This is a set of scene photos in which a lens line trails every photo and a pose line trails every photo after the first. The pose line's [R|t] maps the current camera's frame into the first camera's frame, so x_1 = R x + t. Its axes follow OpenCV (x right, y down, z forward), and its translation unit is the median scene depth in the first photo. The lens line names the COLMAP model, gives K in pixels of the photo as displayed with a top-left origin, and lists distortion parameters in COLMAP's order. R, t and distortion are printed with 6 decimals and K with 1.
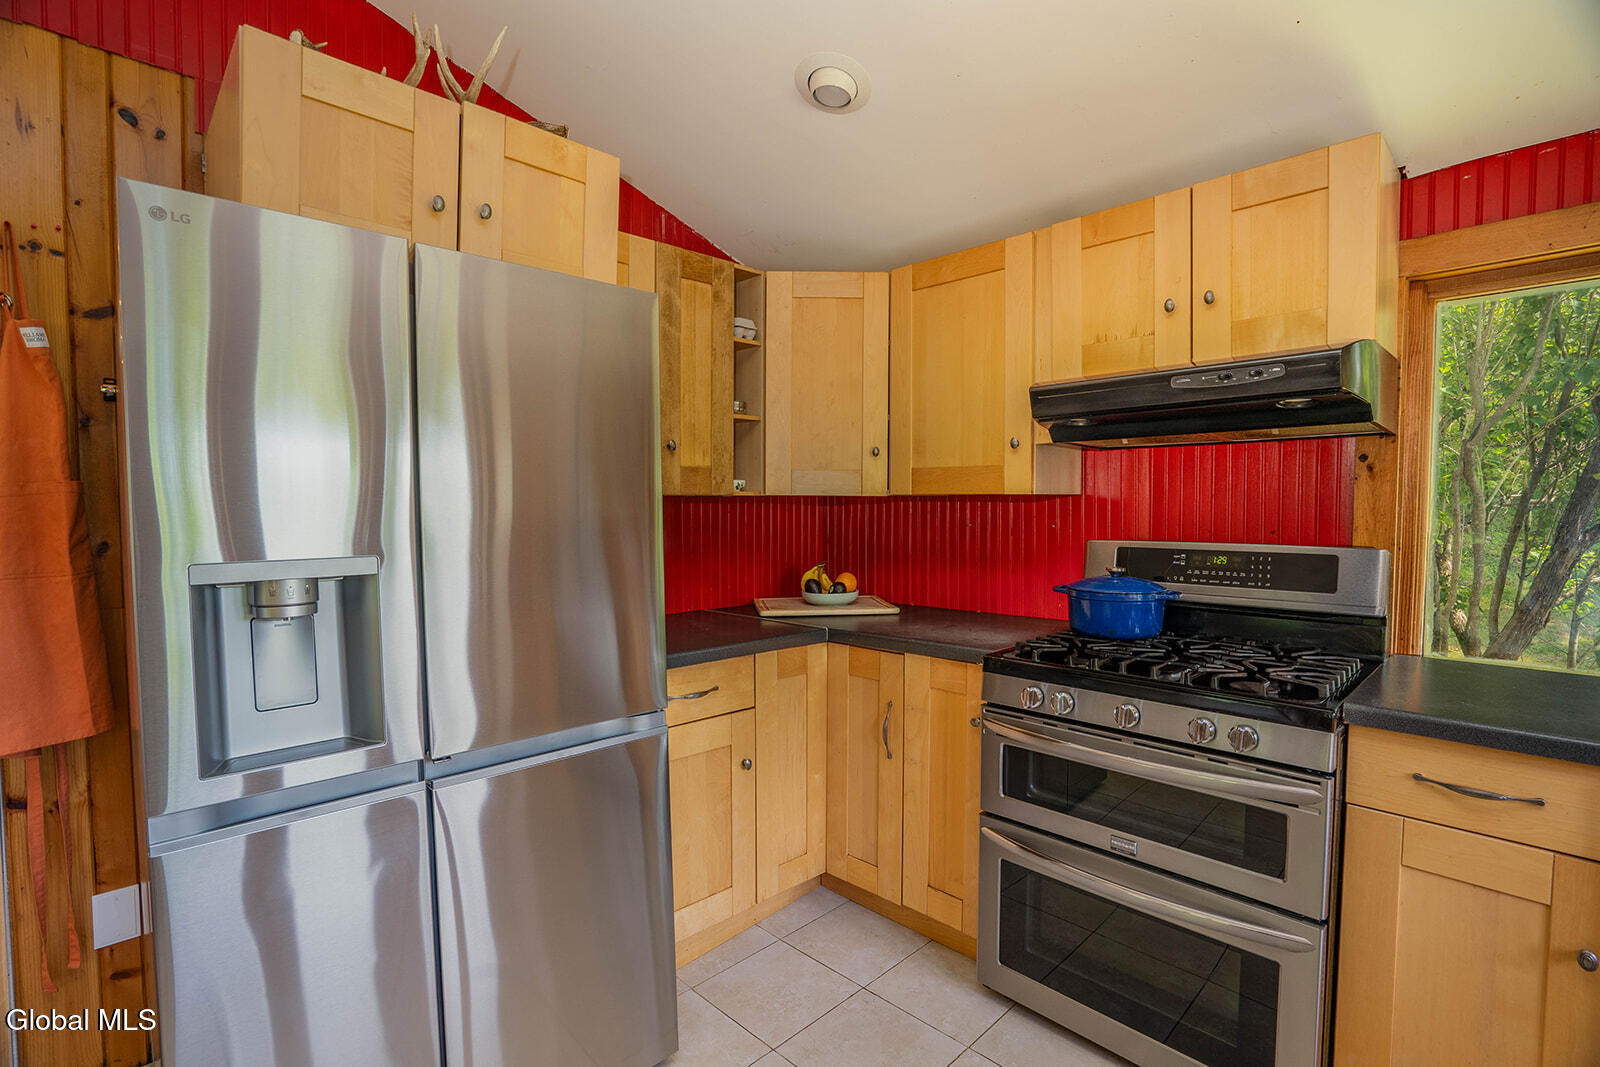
lens RADIAL K [[749.9, 0, 784.6], [0, 749.9, 534.2], [0, 0, 1]] dist [-0.057382, 0.019172]
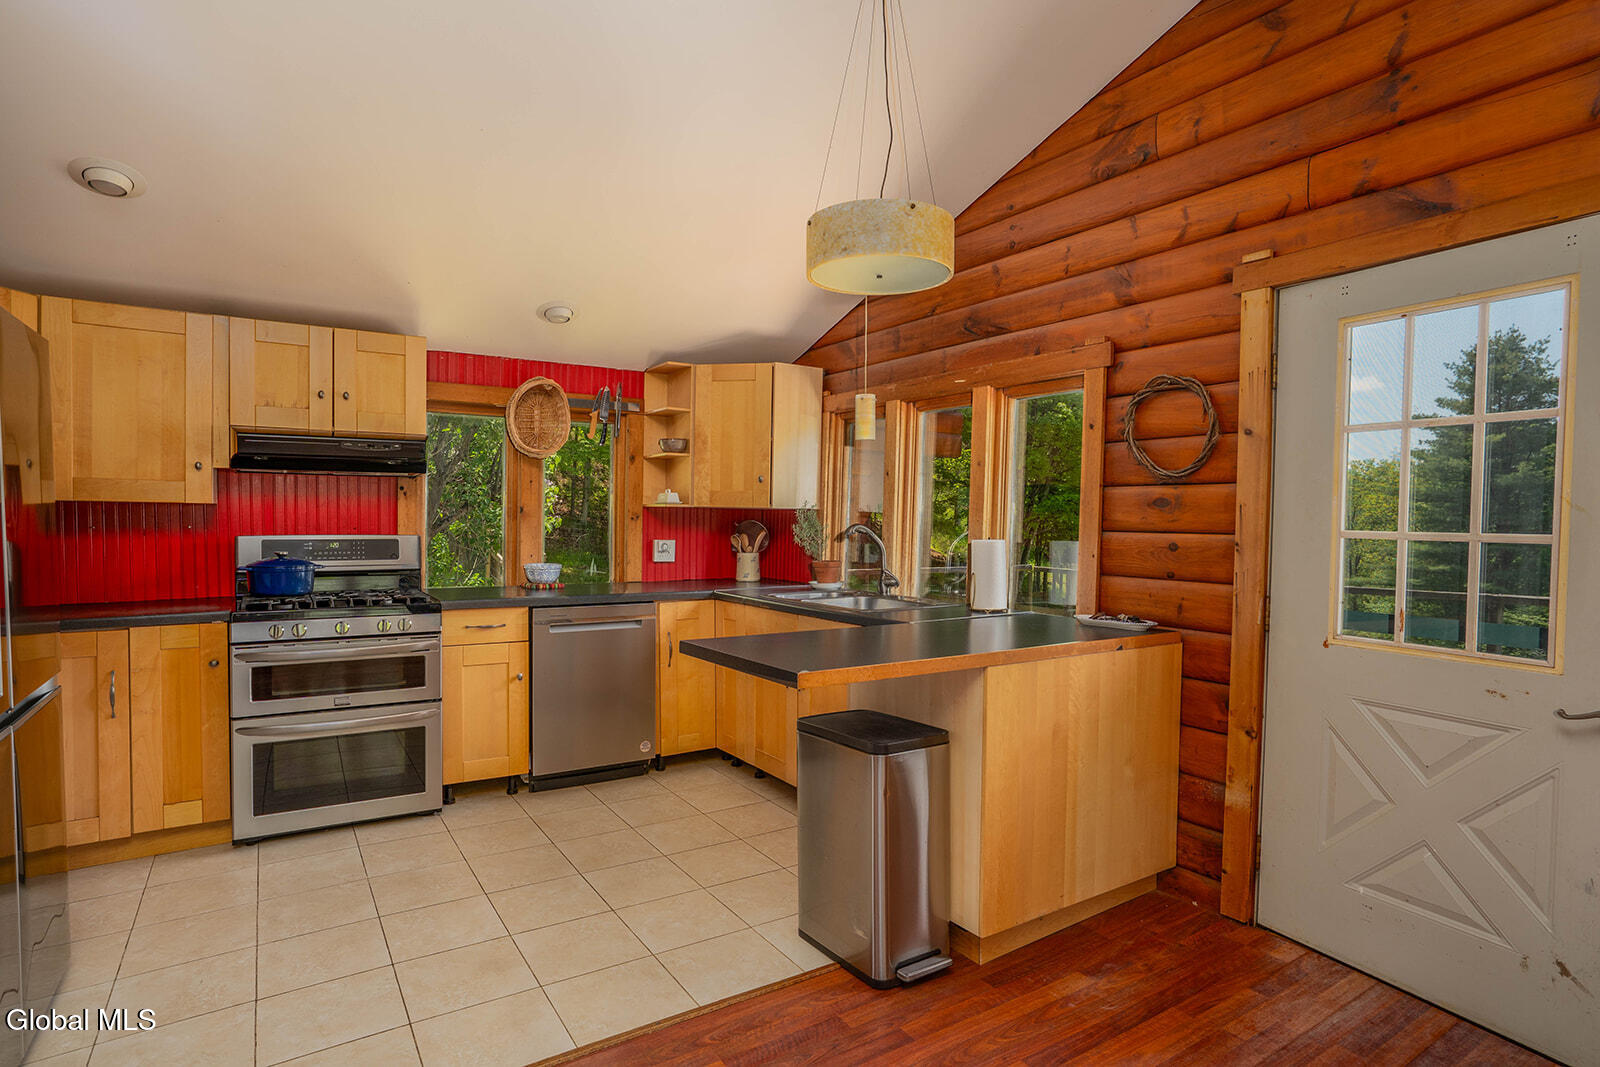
lens RADIAL K [[835.7, 0, 786.4], [0, 835.7, 532.2], [0, 0, 1]] dist [-0.052975, 0.025768]
pose [[0.200302, -0.014385, 0.979629, -1.118096], [0.026843, 0.999597, 0.009190, 0.017292], [-0.979366, 0.024455, 0.200608, -0.416639]]
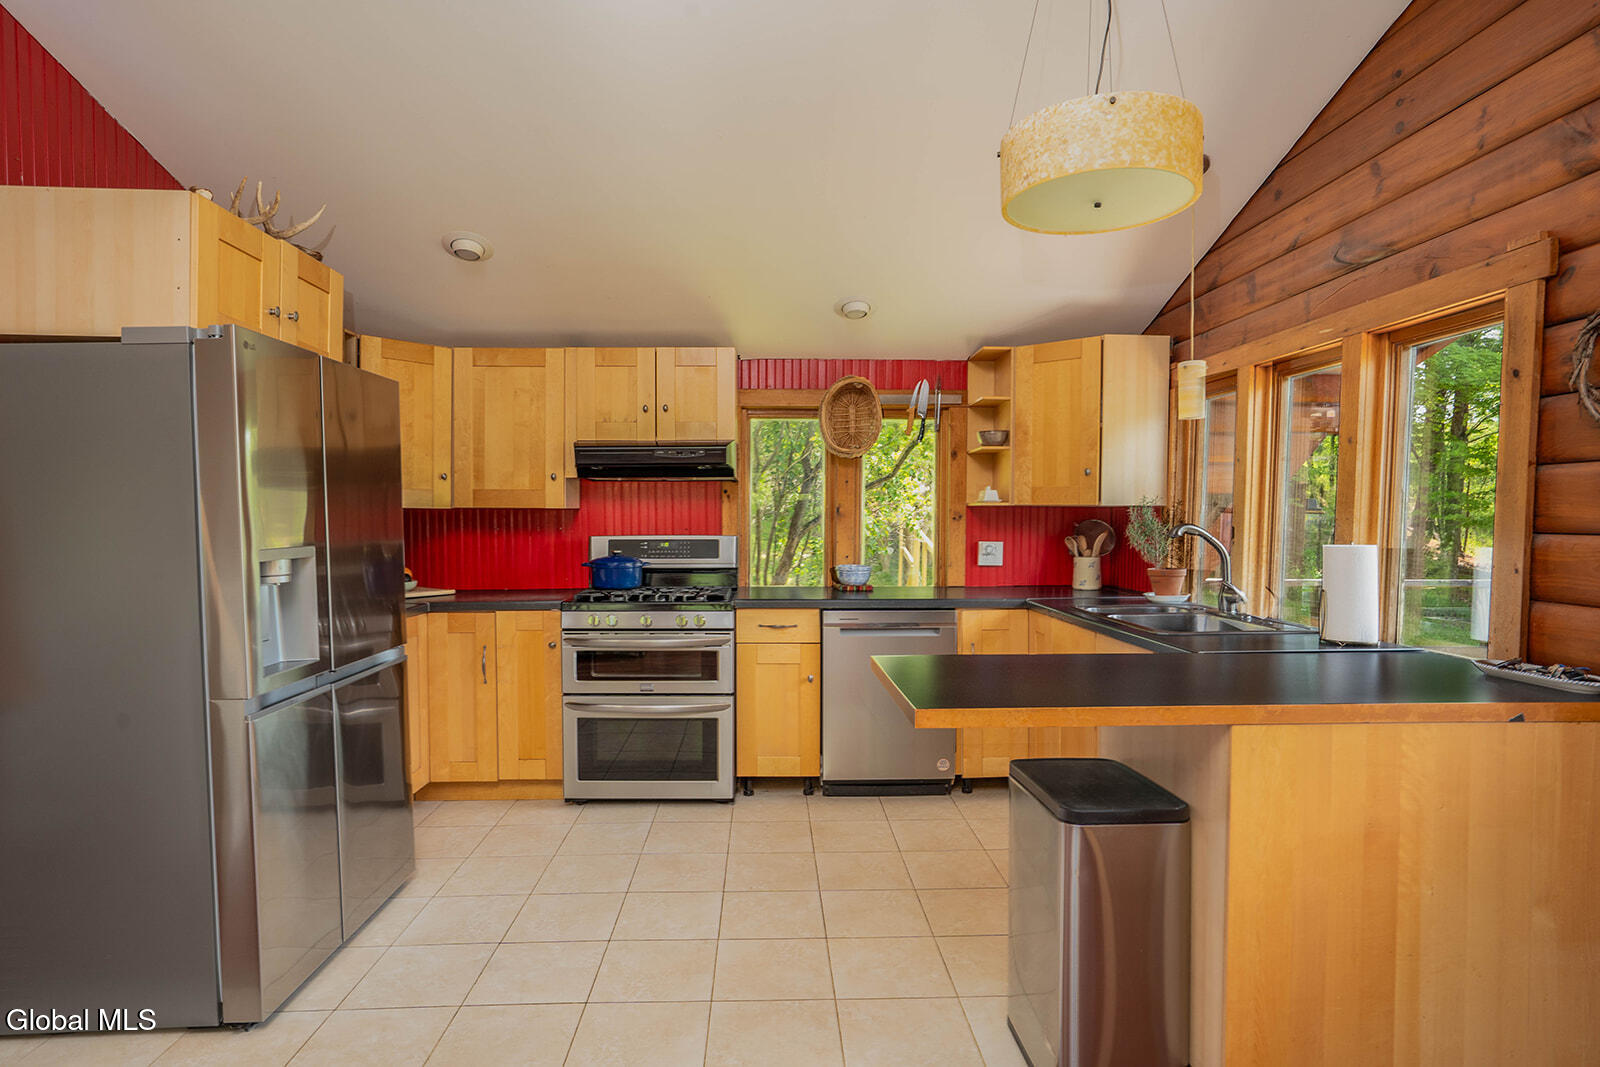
lens RADIAL K [[835.7, 0, 786.4], [0, 835.7, 532.2], [0, 0, 1]] dist [-0.052975, 0.025768]
pose [[0.672520, -0.013484, 0.739956, -0.811782], [0.026431, 0.999634, -0.005805, 0.025980], [-0.739607, 0.023462, 0.672630, -0.686367]]
